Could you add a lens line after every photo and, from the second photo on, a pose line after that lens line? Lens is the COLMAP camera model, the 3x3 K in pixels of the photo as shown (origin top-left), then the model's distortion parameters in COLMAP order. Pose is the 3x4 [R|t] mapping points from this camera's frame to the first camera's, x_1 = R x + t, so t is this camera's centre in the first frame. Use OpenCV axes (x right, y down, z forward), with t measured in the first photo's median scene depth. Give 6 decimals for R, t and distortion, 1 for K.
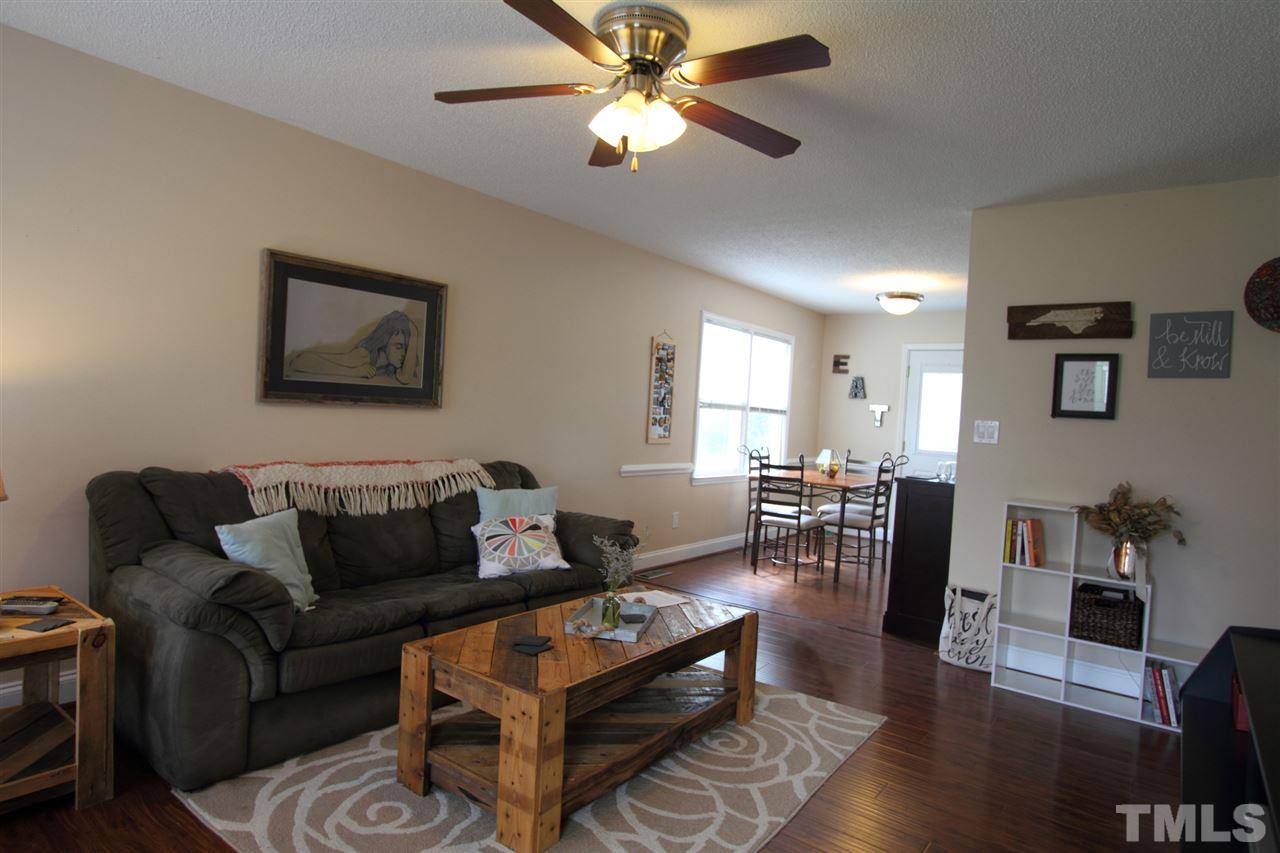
lens RADIAL K [[759.2, 0, 630.3], [0, 759.2, 425.4], [0, 0, 1]] dist [-0.006972, 0.000258]
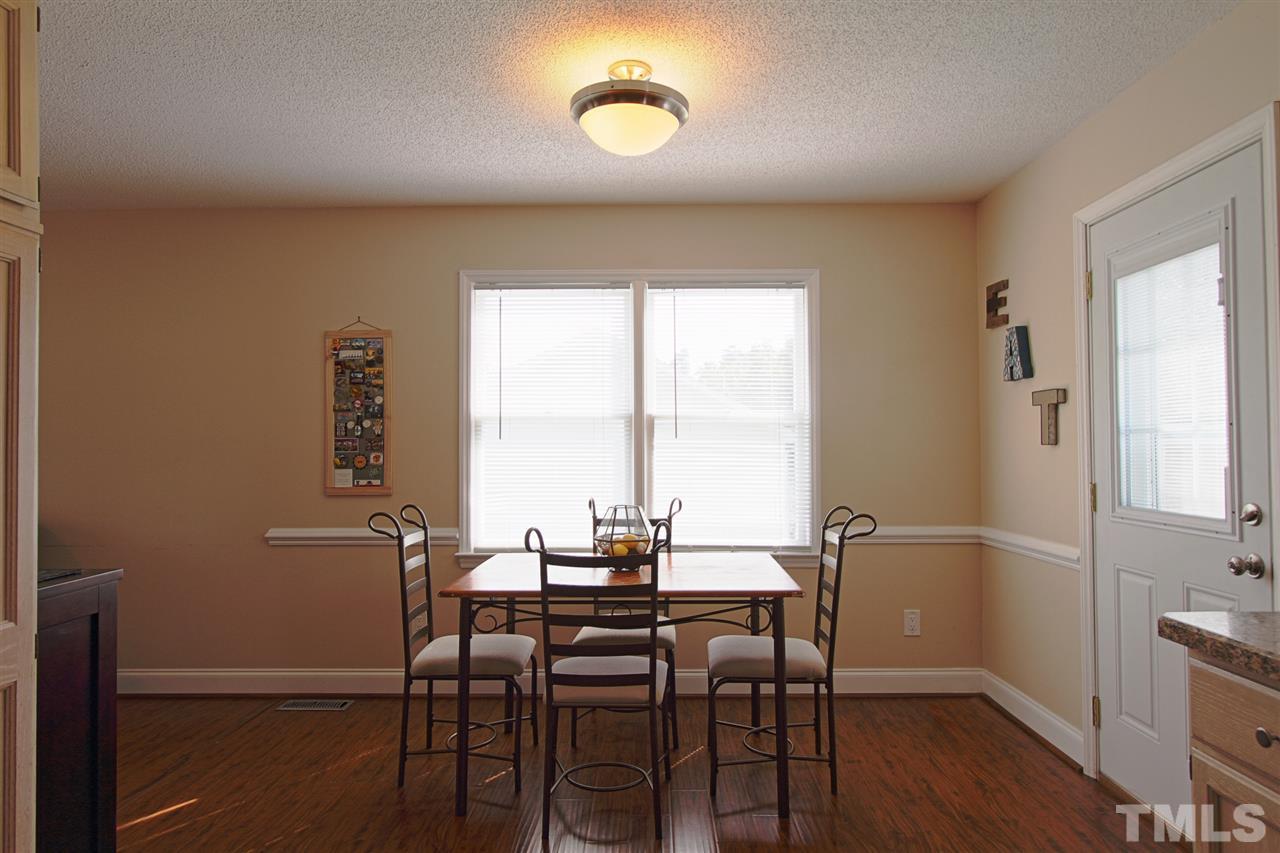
lens RADIAL K [[759.2, 0, 639.6], [0, 759.2, 430.1], [0, 0, 1]] dist [-0.006972, 0.000258]
pose [[0.579702, -0.081180, -0.810775, 0.646885], [0.023849, 0.996289, -0.082703, 0.025235], [0.814480, 0.028607, 0.579486, 0.769320]]
